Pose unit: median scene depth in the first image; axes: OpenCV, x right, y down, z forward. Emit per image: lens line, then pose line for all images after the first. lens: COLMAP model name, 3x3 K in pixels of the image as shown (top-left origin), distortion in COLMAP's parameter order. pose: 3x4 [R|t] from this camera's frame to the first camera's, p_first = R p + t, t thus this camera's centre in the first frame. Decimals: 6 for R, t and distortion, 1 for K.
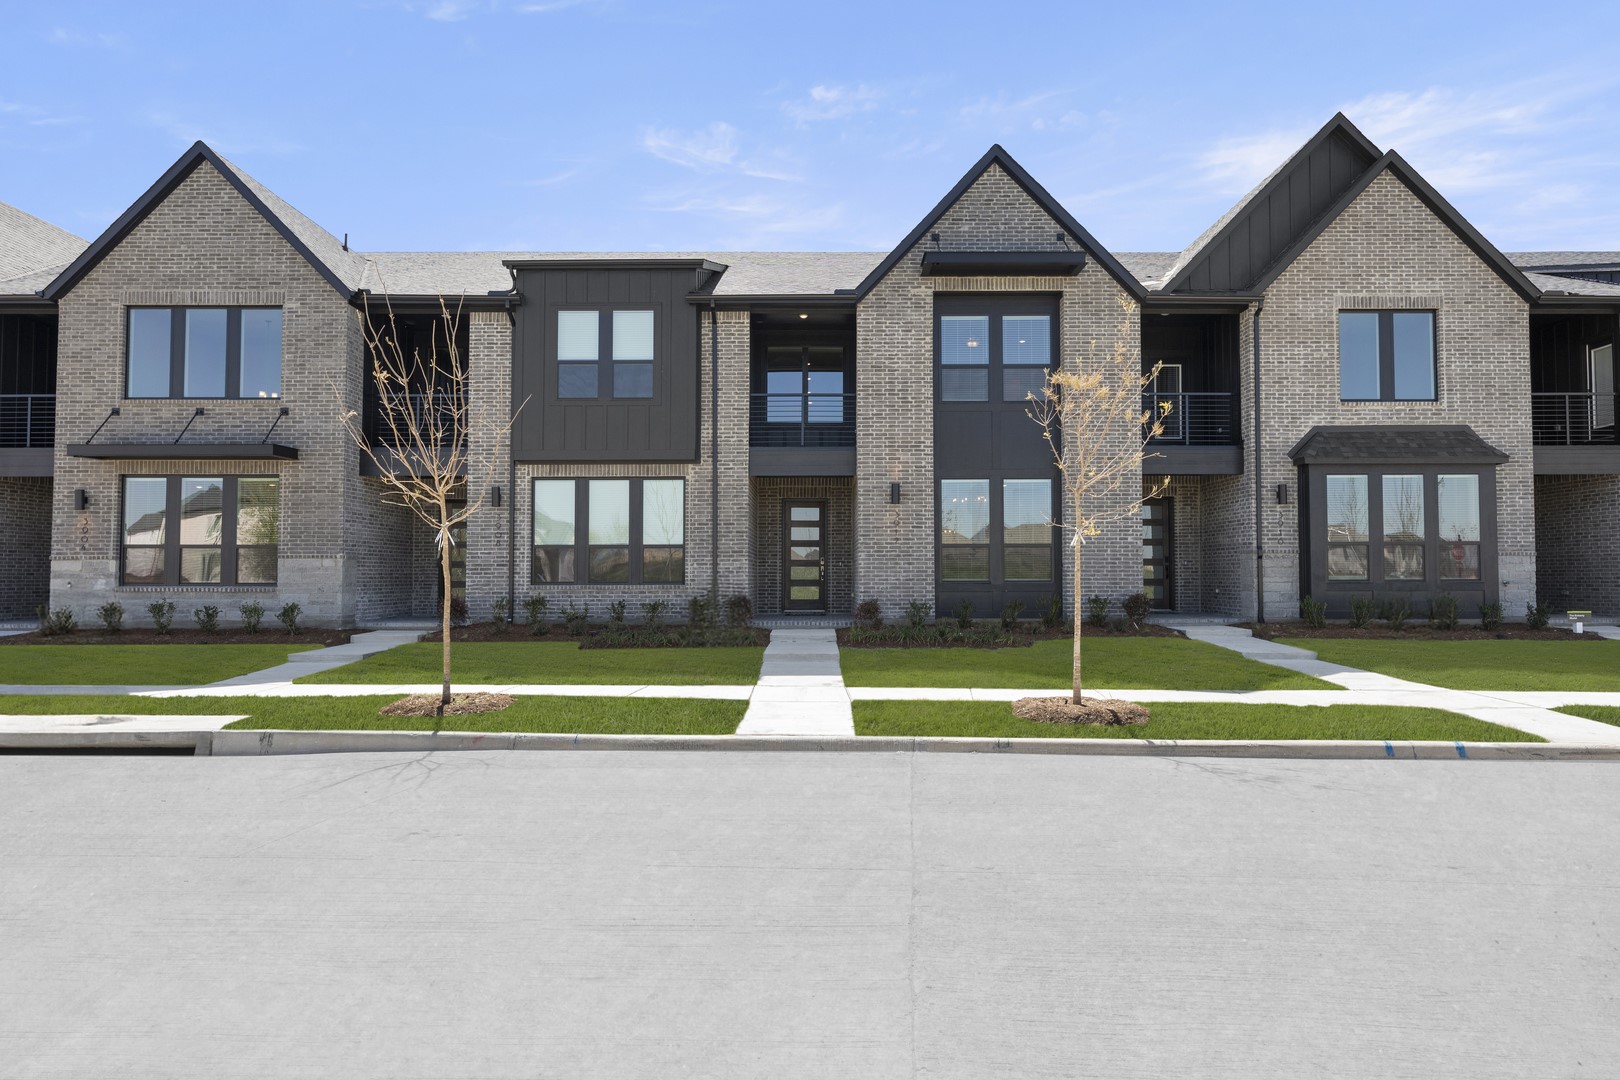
lens RADIAL K [[896.8, 0, 809.7], [0, 896.8, 535.7], [0, 0, 1]] dist [0.000974, -0.002086]
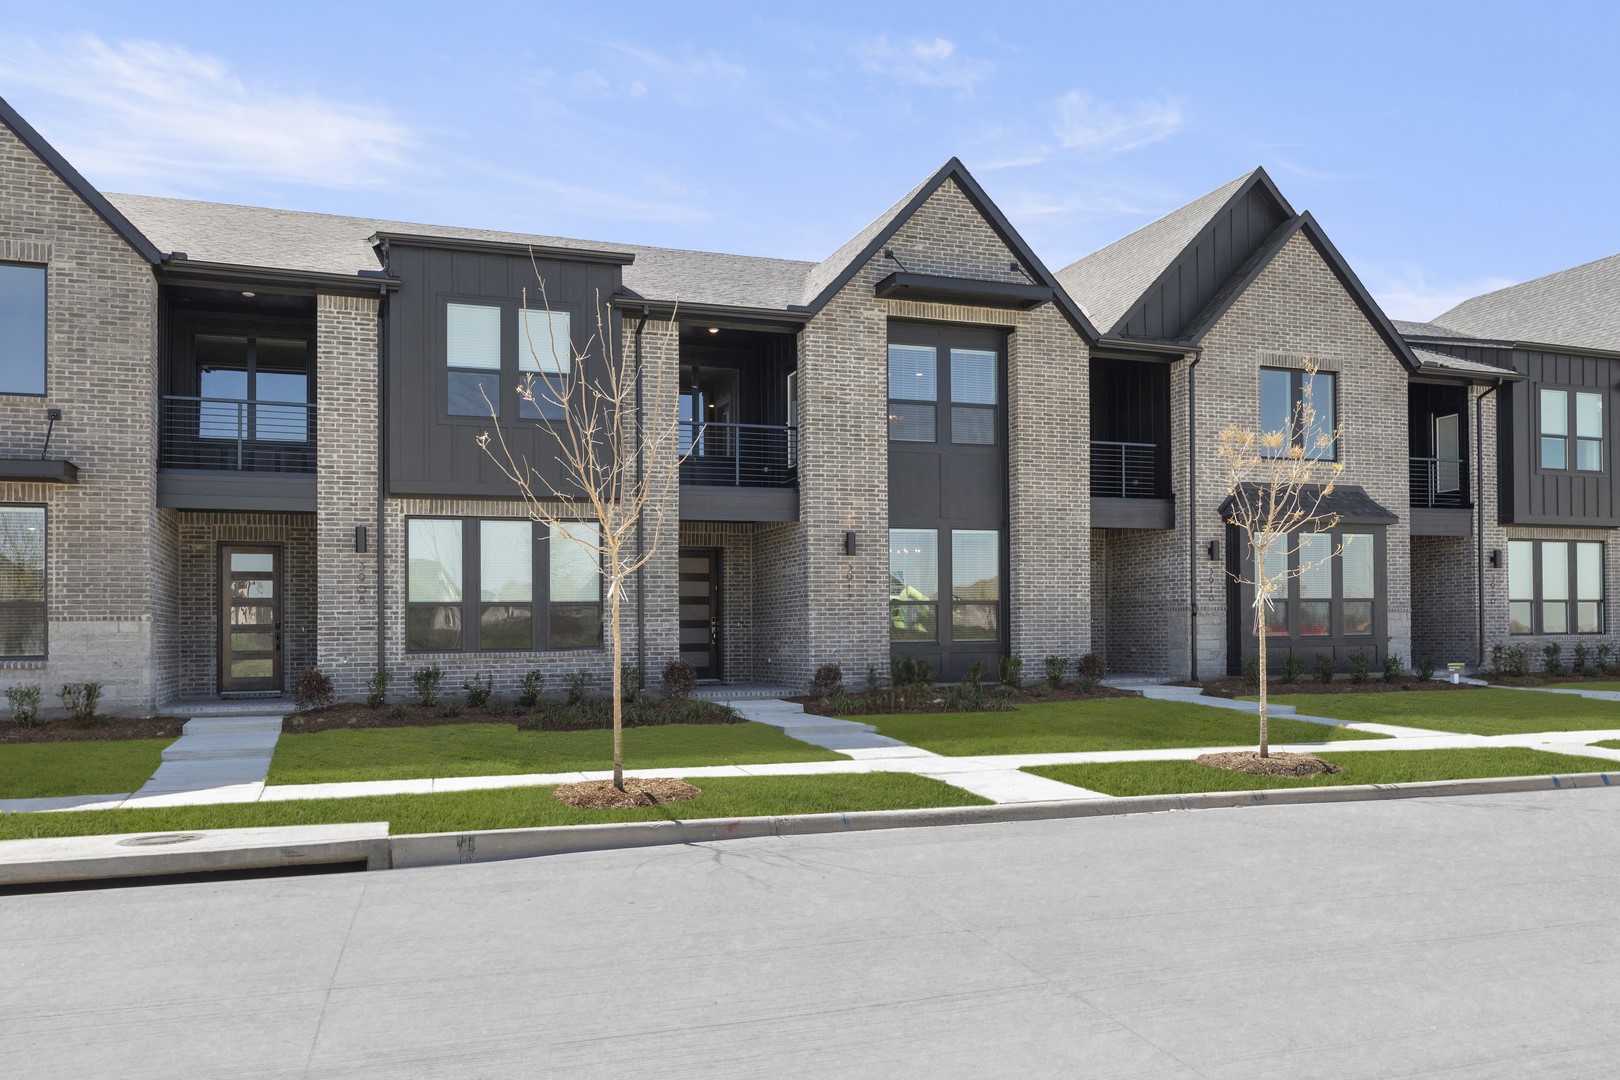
lens RADIAL K [[1084.9, 0, 831.0], [0, 1084.9, 612.2], [0, 0, 1]] dist [-0.001757, -0.000222]
pose [[0.951961, -0.003175, 0.306204, -0.245689], [-0.002488, 0.999833, 0.018102, 0.000883], [-0.306210, -0.017994, 0.951794, -0.007173]]
